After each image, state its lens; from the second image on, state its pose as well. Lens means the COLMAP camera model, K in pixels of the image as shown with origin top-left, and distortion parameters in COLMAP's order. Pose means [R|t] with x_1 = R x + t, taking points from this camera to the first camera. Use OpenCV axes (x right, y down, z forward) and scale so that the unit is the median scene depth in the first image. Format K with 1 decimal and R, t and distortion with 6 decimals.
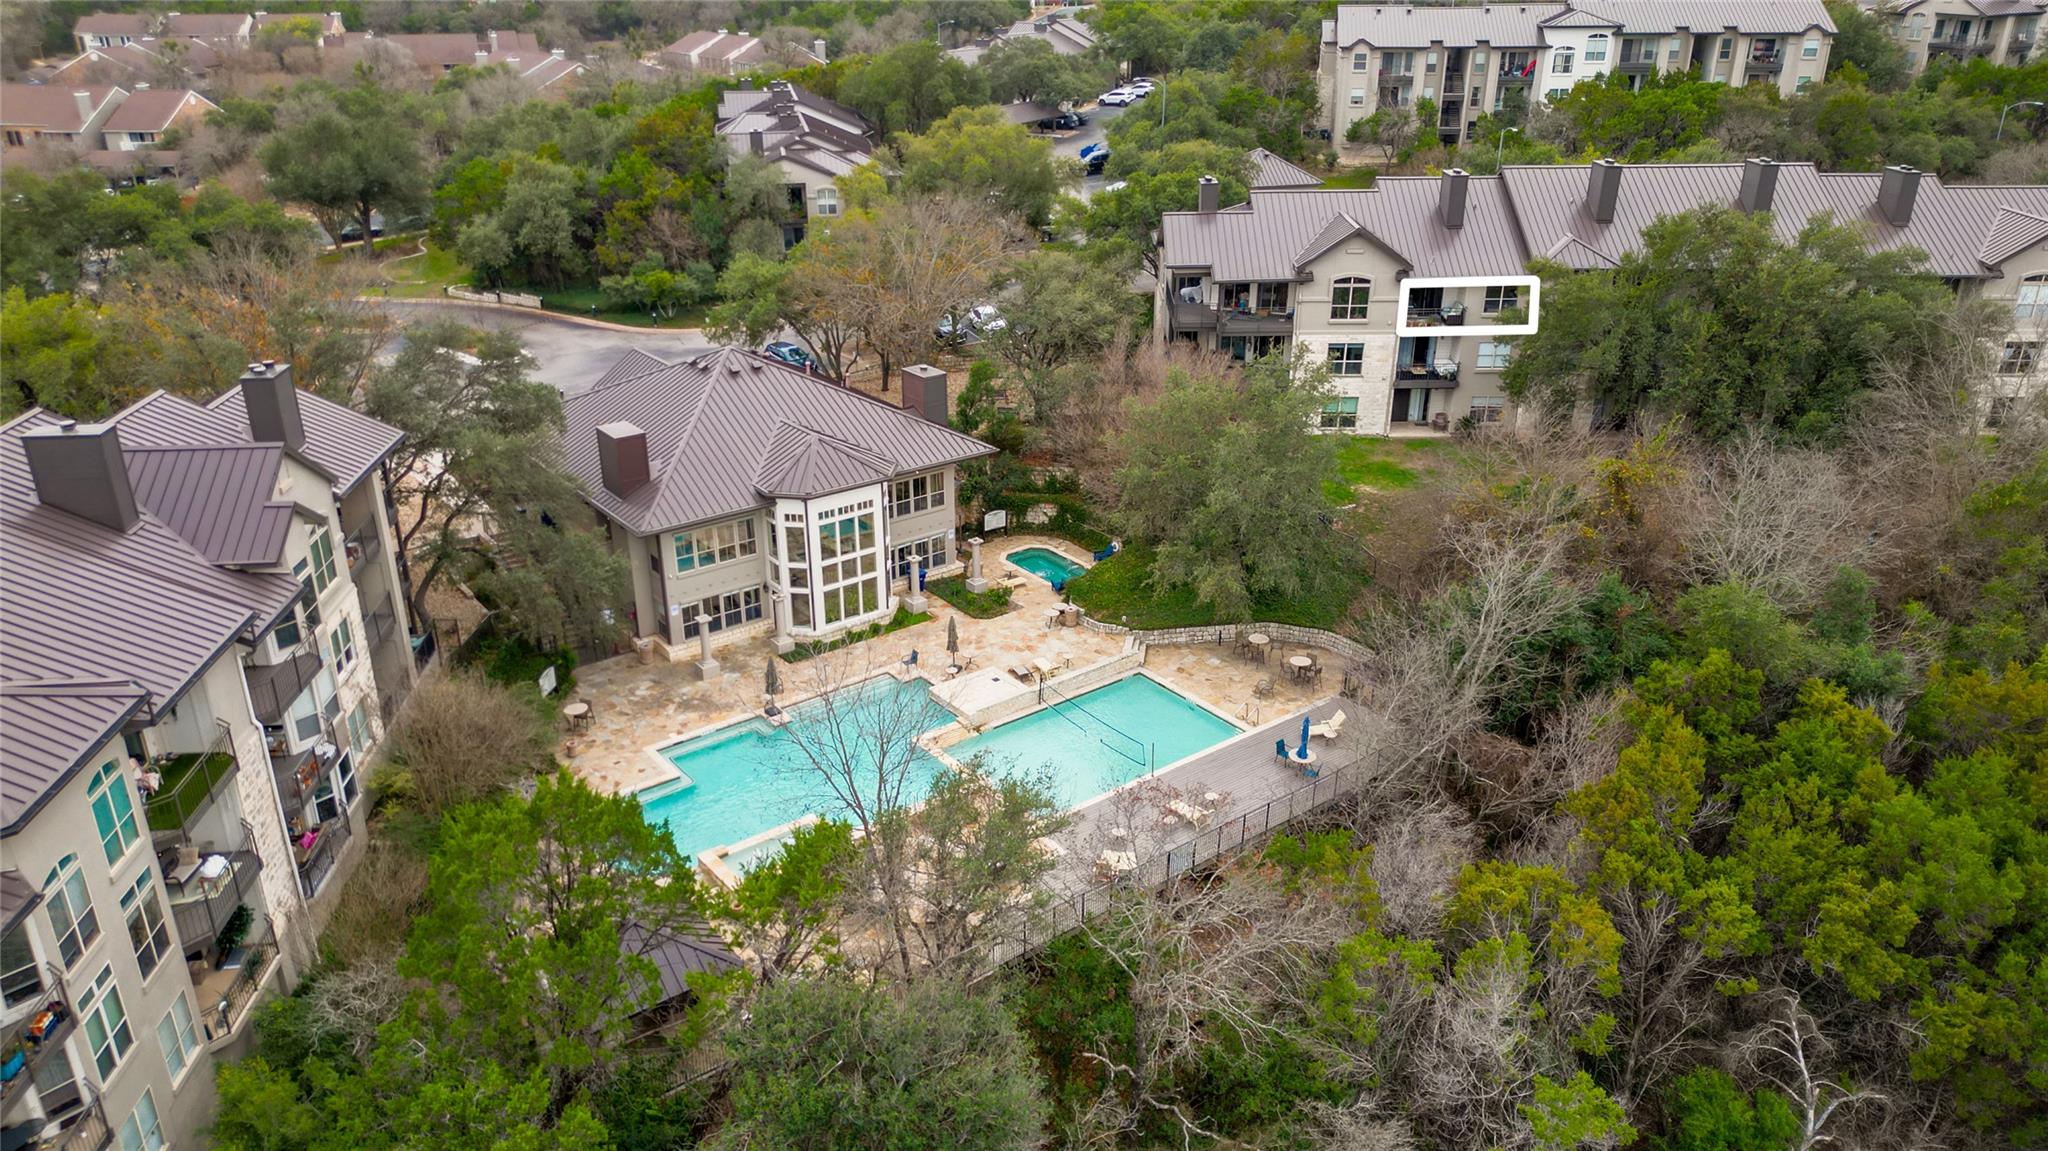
lens RADIAL K [[1412.2, 0, 1007.9], [0, 1412.2, 581.0], [0, 0, 1]] dist [0.094985, -0.093001]
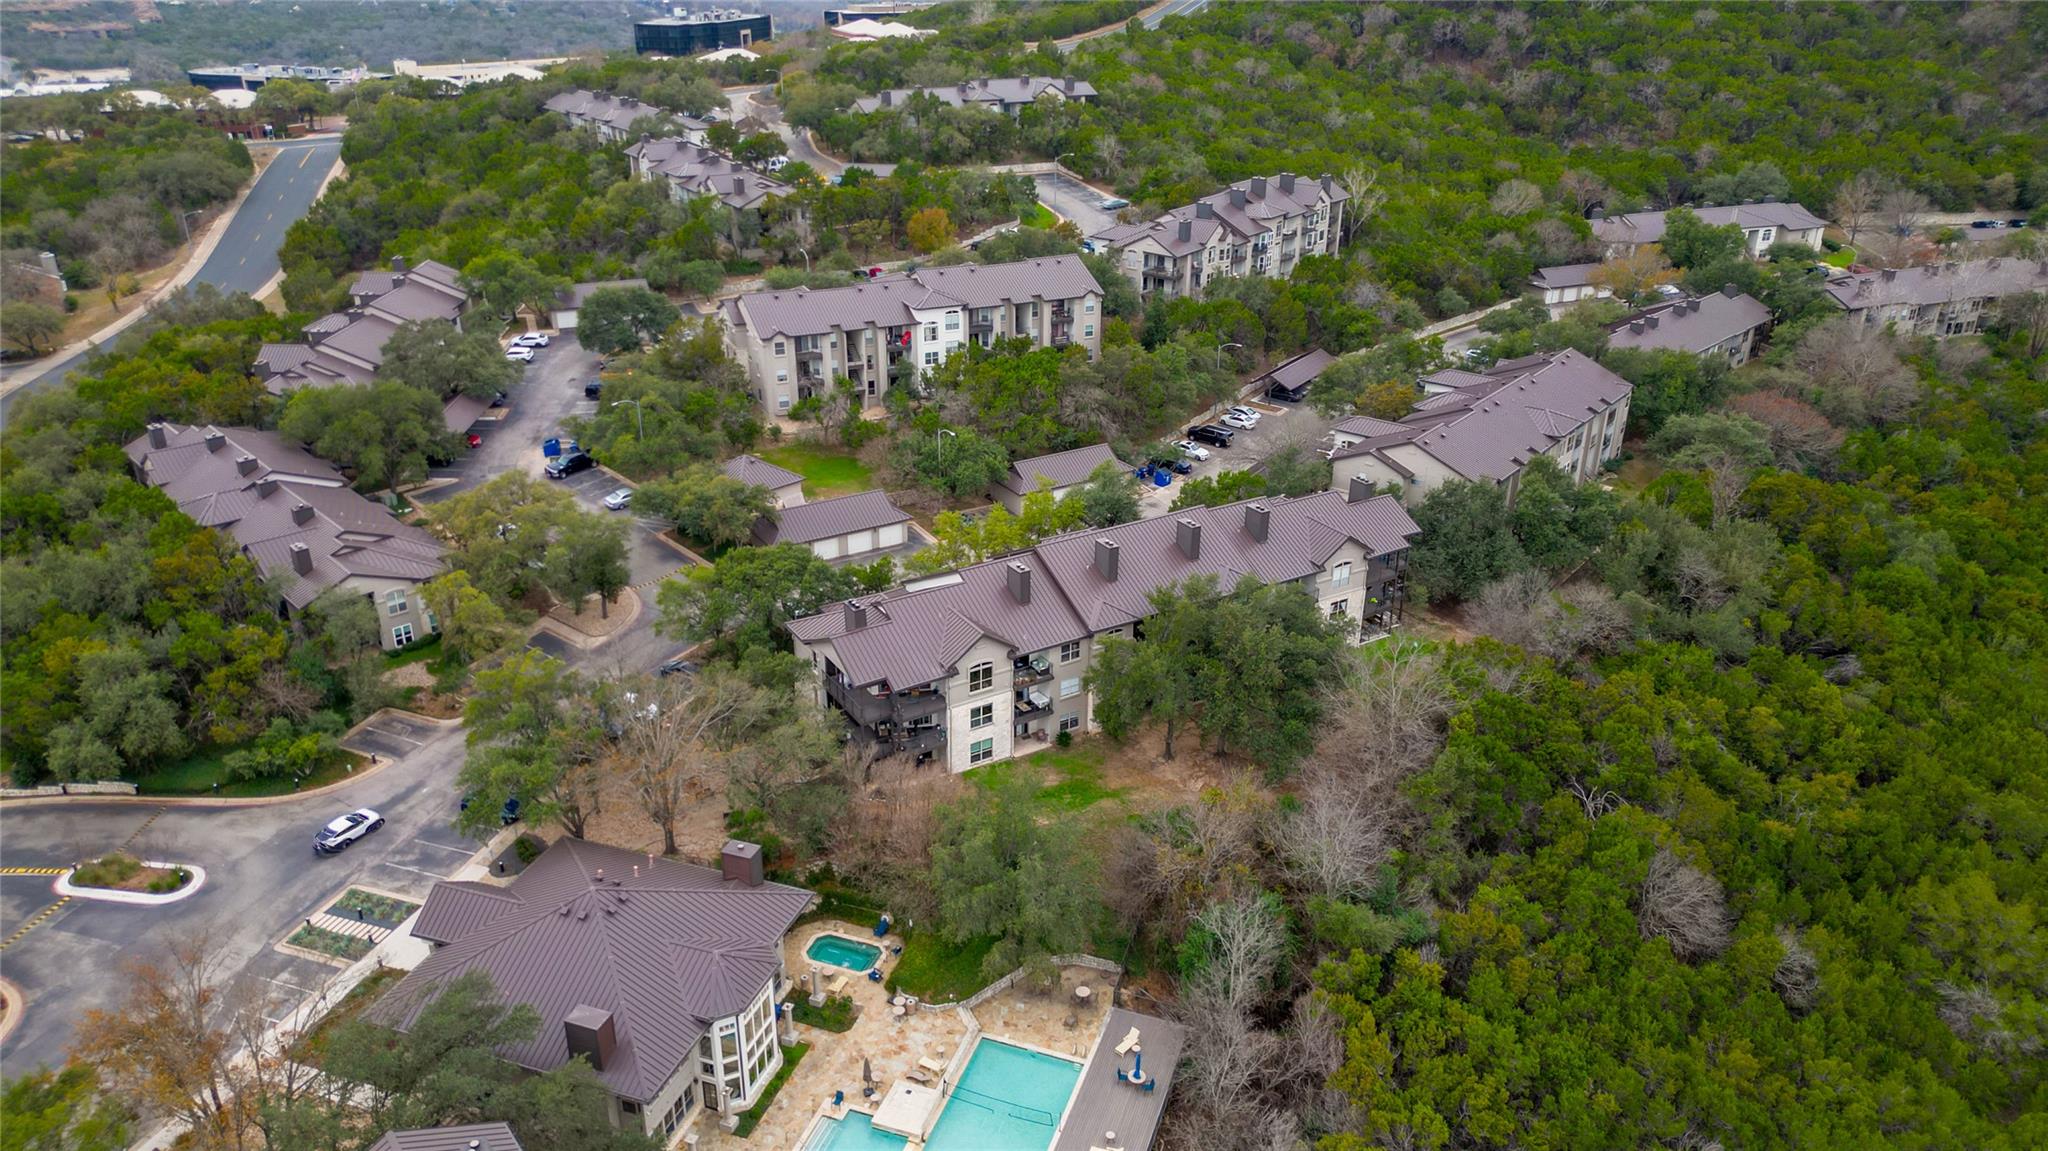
lens RADIAL K [[1412.2, 0, 1007.9], [0, 1412.2, 581.0], [0, 0, 1]] dist [0.094985, -0.093001]
pose [[0.844030, -0.220399, 0.488914, -0.370405], [0.217494, 0.973987, 0.063599, -0.358138], [-0.490213, 0.052657, 0.870010, -0.192547]]
